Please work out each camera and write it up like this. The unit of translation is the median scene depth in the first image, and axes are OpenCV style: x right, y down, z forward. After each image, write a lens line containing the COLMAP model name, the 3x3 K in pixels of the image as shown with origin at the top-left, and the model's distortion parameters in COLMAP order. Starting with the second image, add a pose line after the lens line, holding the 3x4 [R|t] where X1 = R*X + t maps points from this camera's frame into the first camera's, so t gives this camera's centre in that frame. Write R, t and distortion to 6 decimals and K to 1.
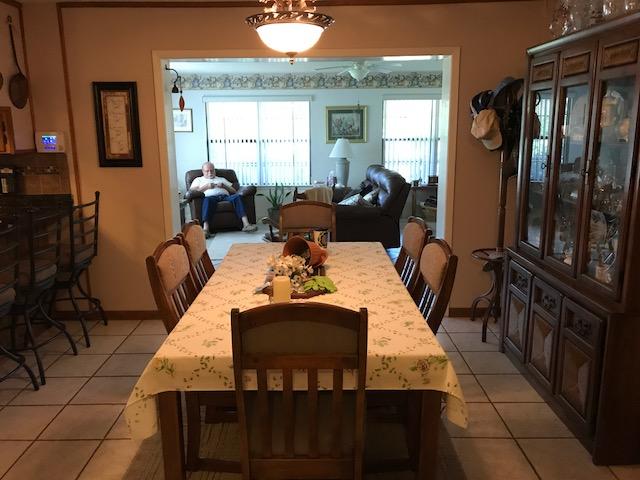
lens RADIAL K [[525.7, 0, 317.7], [0, 525.7, 240.4], [0, 0, 1]] dist [0.033858, -0.046851]
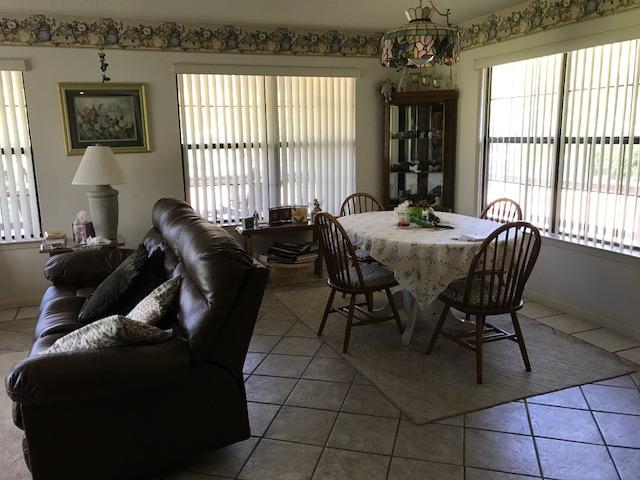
lens RADIAL K [[525.7, 0, 320.2], [0, 525.7, 241.6], [0, 0, 1]] dist [0.033858, -0.046851]
pose [[0.933084, -0.080398, 0.350559, 0.059100], [0.083076, 0.996516, 0.007419, -0.087152], [-0.349934, 0.022201, 0.936511, 0.448854]]
